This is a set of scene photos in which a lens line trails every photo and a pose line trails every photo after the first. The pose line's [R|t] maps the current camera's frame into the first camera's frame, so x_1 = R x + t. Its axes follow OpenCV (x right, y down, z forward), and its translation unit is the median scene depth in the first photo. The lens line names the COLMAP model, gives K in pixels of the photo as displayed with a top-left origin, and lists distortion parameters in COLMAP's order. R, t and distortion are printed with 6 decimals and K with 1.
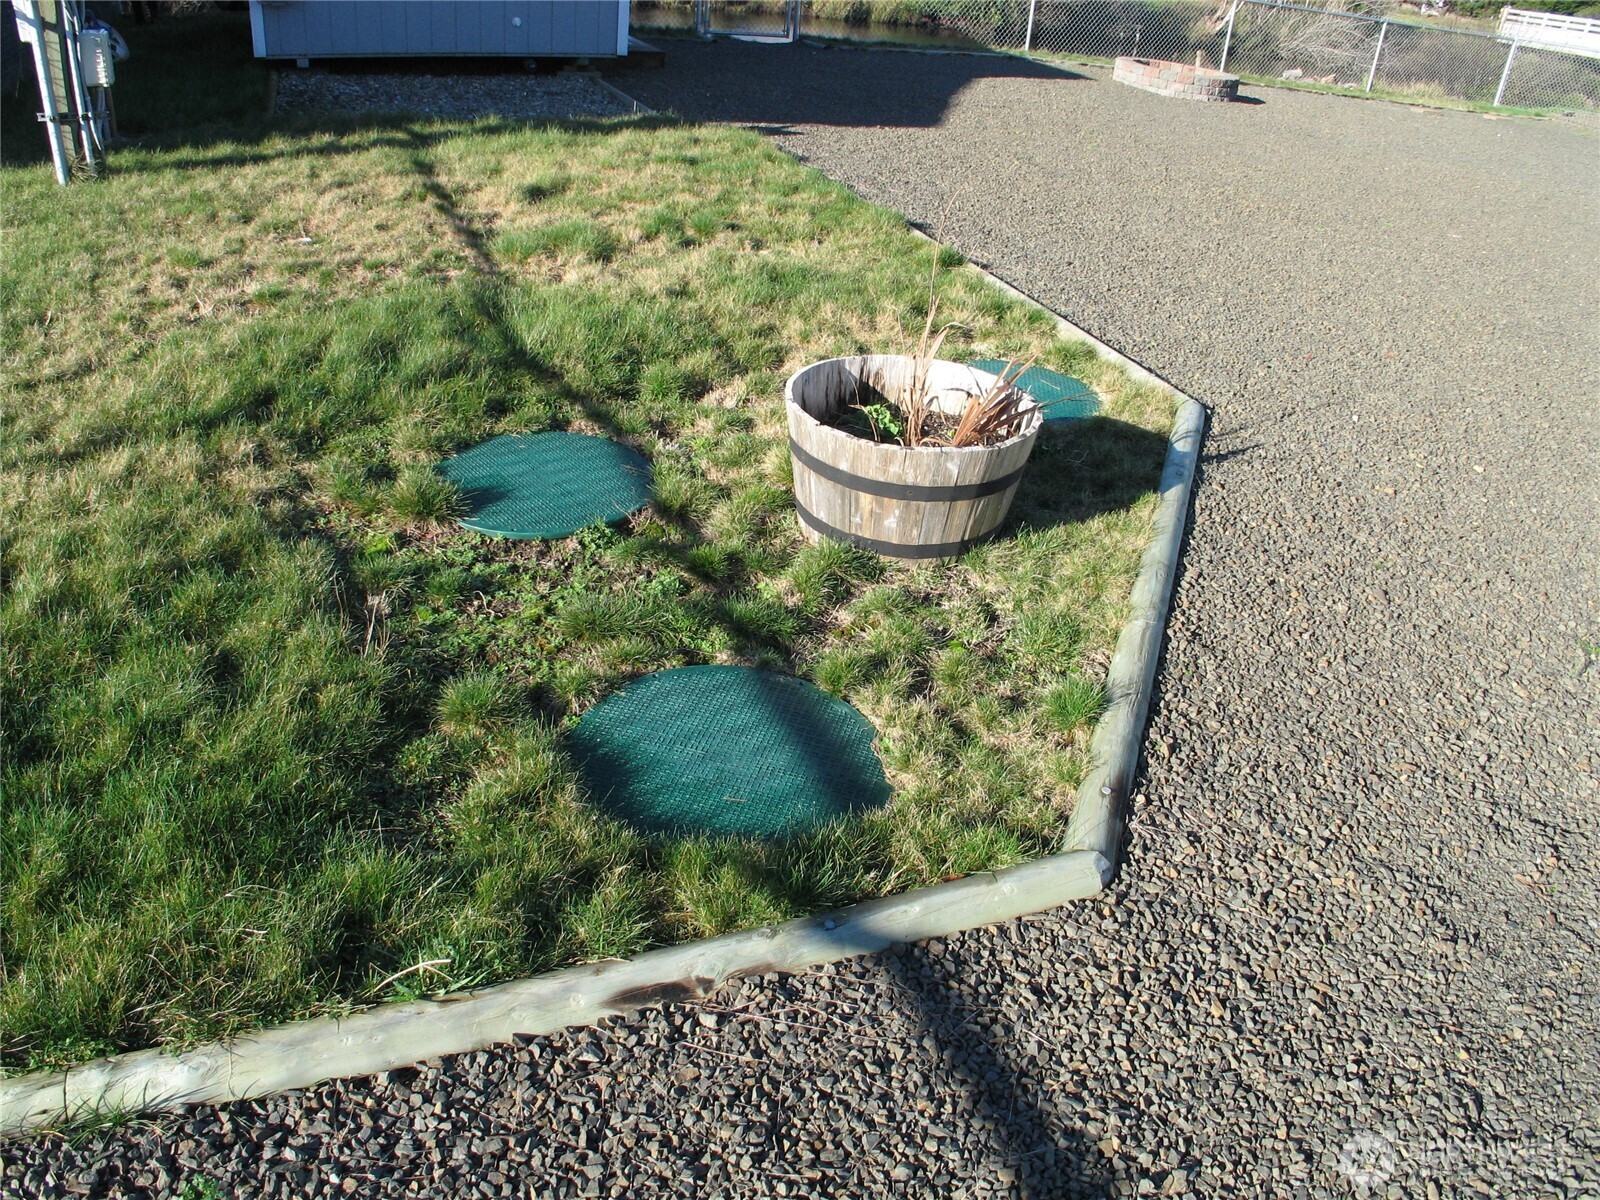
lens RADIAL K [[1165.8, 0, 800.0], [0, 1165.8, 600.0], [0, 0, 1]] dist [-0.206434, 0.086680]
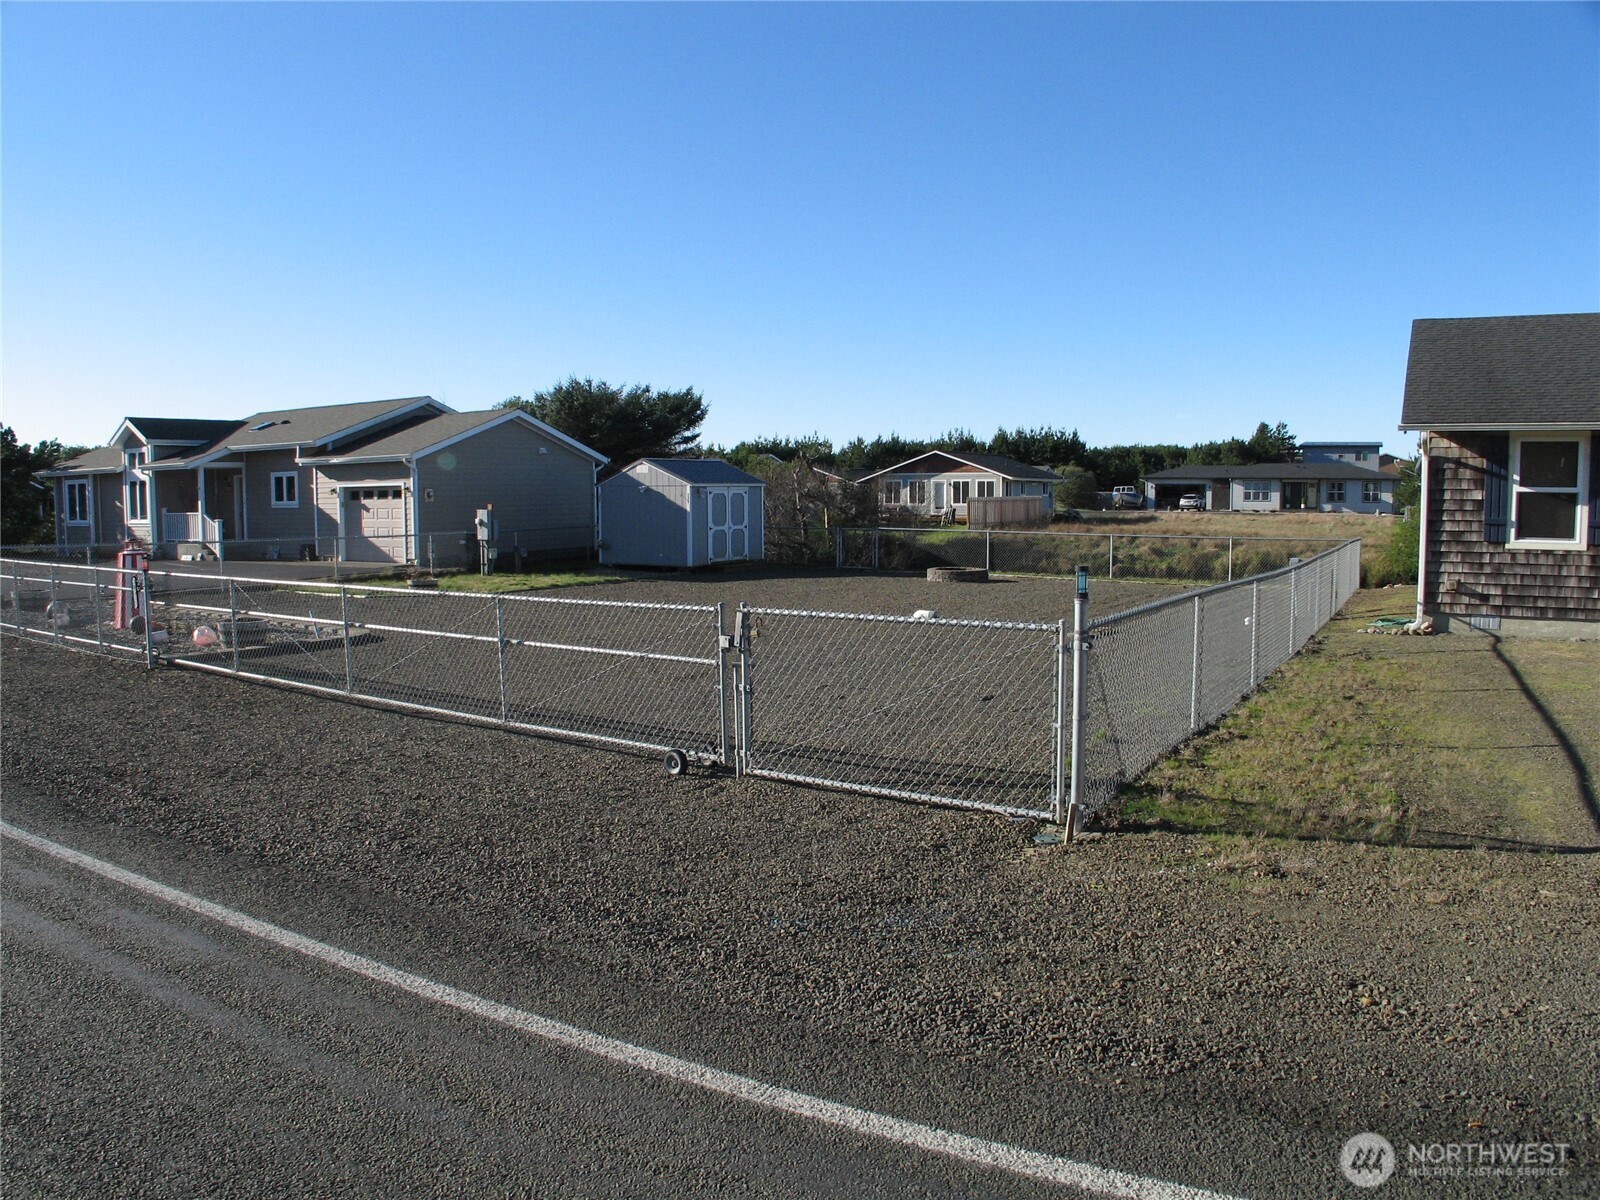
lens RADIAL K [[1165.8, 0, 800.0], [0, 1165.8, 600.0], [0, 0, 1]] dist [-0.206434, 0.086680]
pose [[0.623869, -0.014027, -0.781403, 5.841435], [-0.366411, 0.877892, -0.308300, 1.094132], [0.690312, 0.478653, 0.542550, -1.166427]]
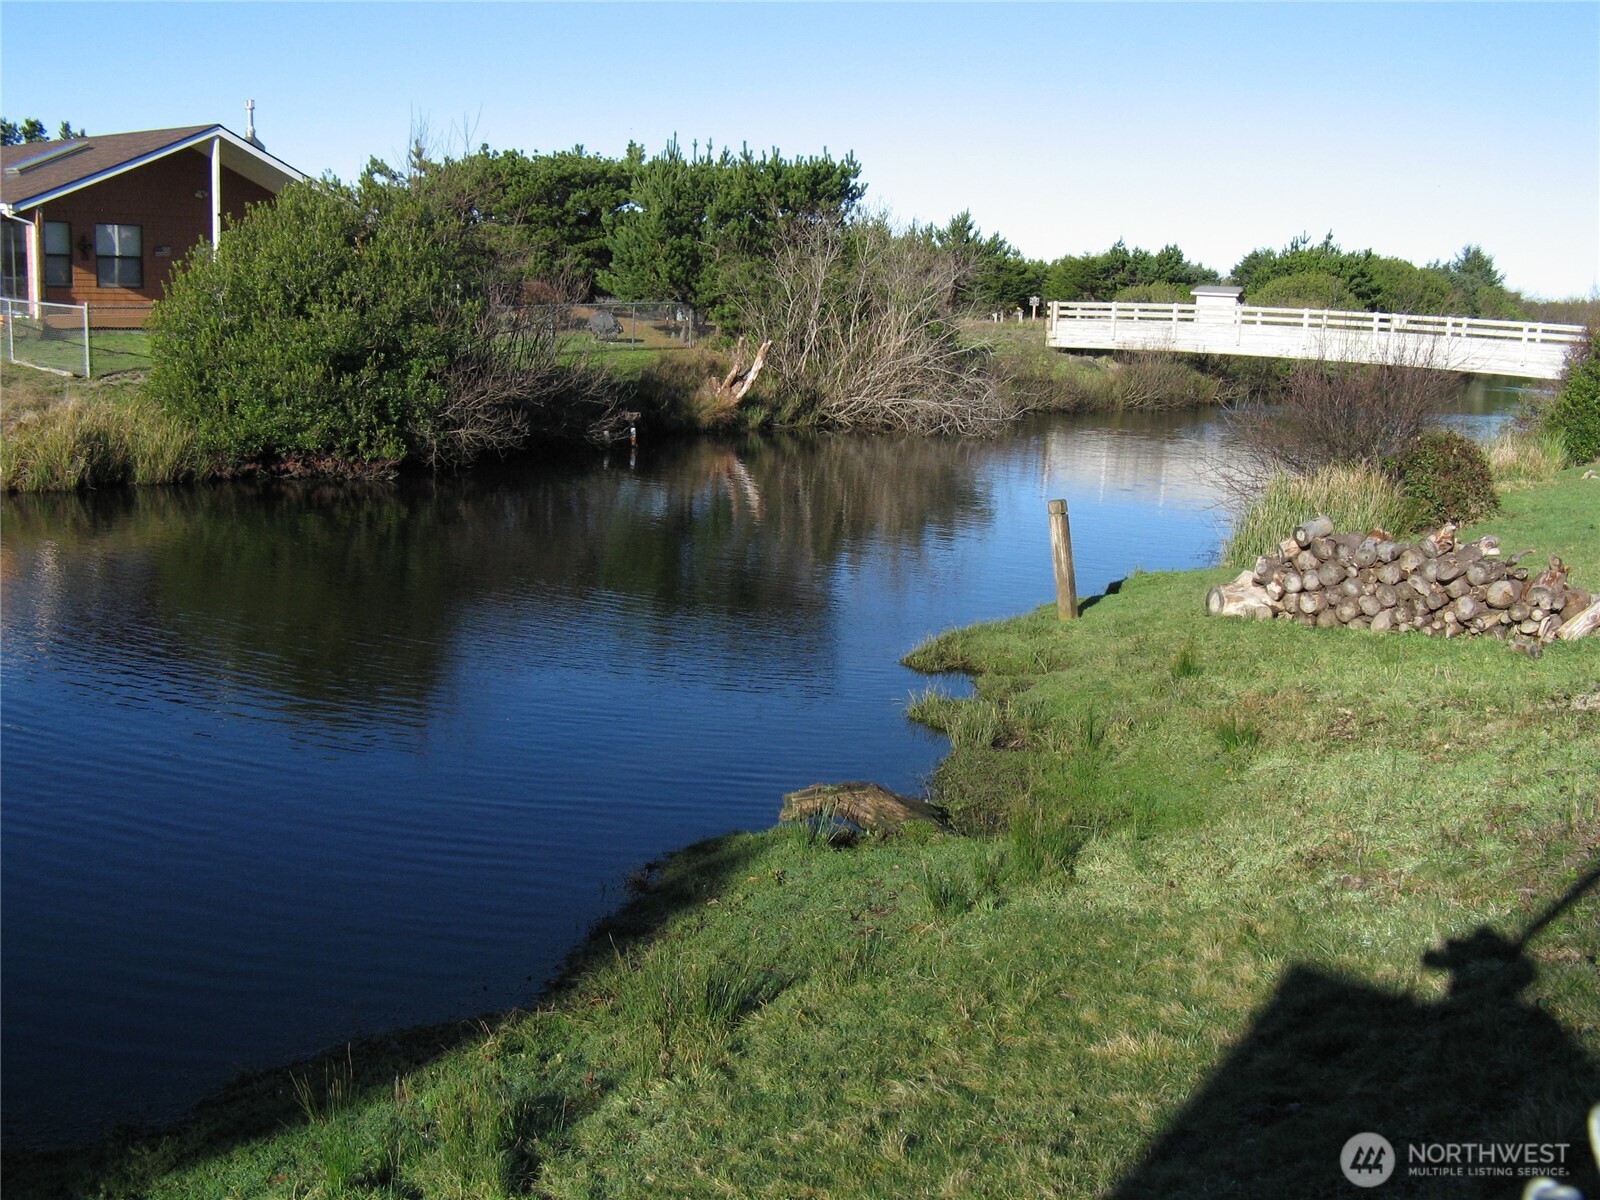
lens RADIAL K [[1599.9, 0, 800.0], [0, 1599.9, 600.0], [0, 0, 1]] dist [-0.168081, 0.156456]
pose [[0.869020, -0.142371, 0.473851, -0.095158], [0.293531, 0.919314, -0.262108, -2.037844], [-0.398302, 0.366867, 0.840693, 3.222639]]
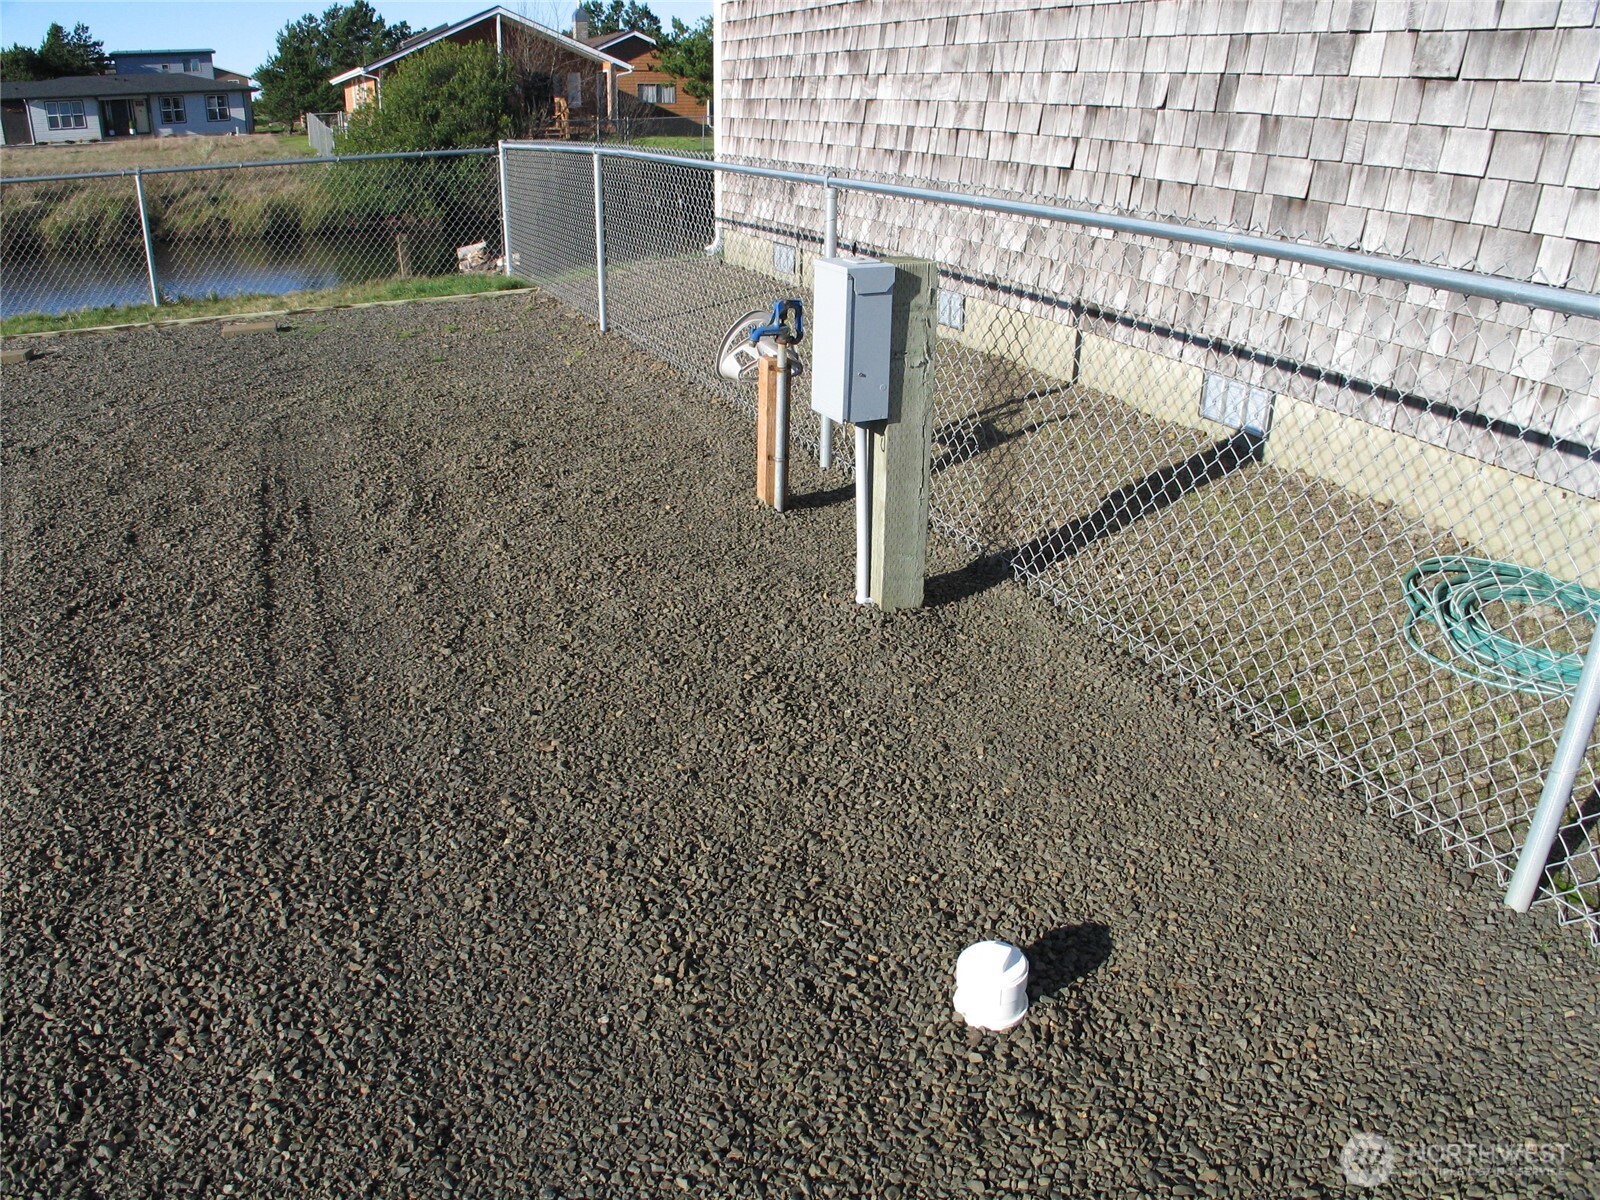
lens RADIAL K [[1165.8, 0, 800.0], [0, 1165.8, 600.0], [0, 0, 1]] dist [-0.206434, 0.086680]
pose [[0.995300, -0.090015, 0.035701, 3.385327], [0.094205, 0.985413, -0.141728, -0.944154], [-0.022423, 0.144425, 0.989262, 2.021639]]
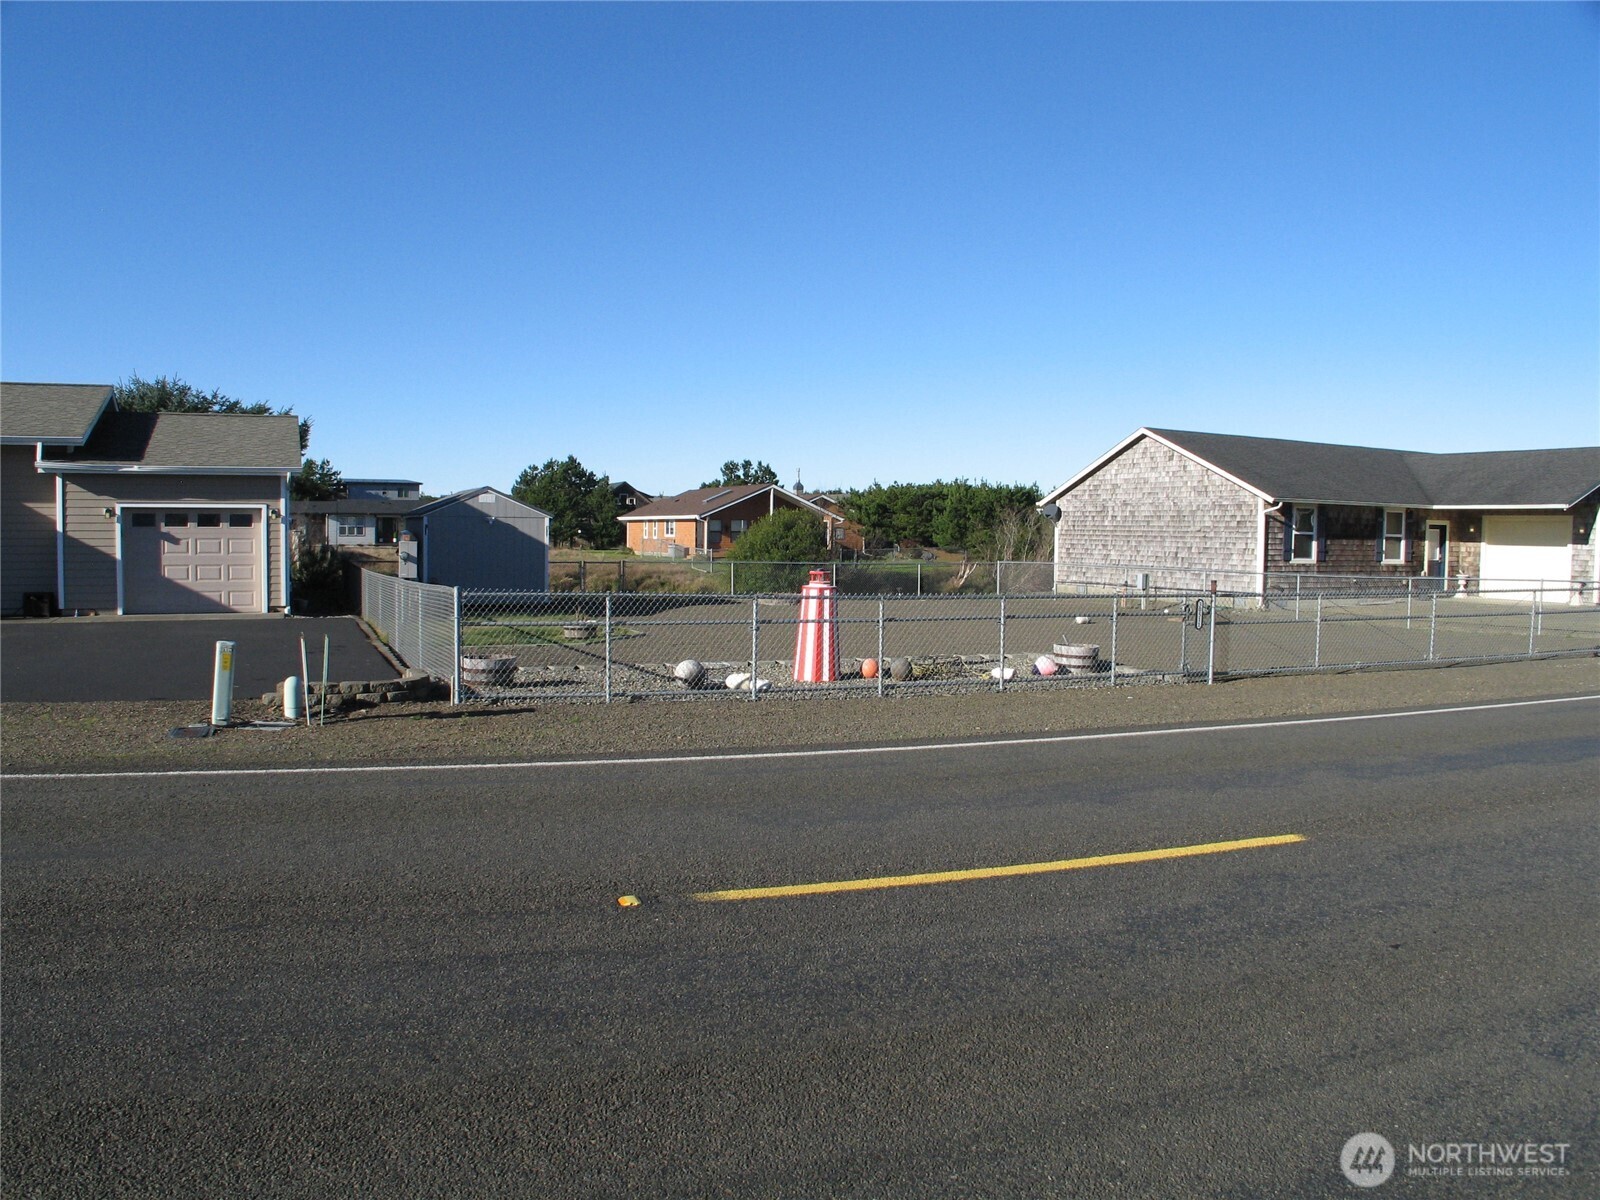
lens RADIAL K [[1165.8, 0, 800.0], [0, 1165.8, 600.0], [0, 0, 1]] dist [-0.206434, 0.086680]
pose [[0.994807, -0.075548, 0.068208, 0.636150], [0.098994, 0.873957, -0.475814, 2.340961], [-0.023664, 0.480095, 0.876897, -3.909402]]
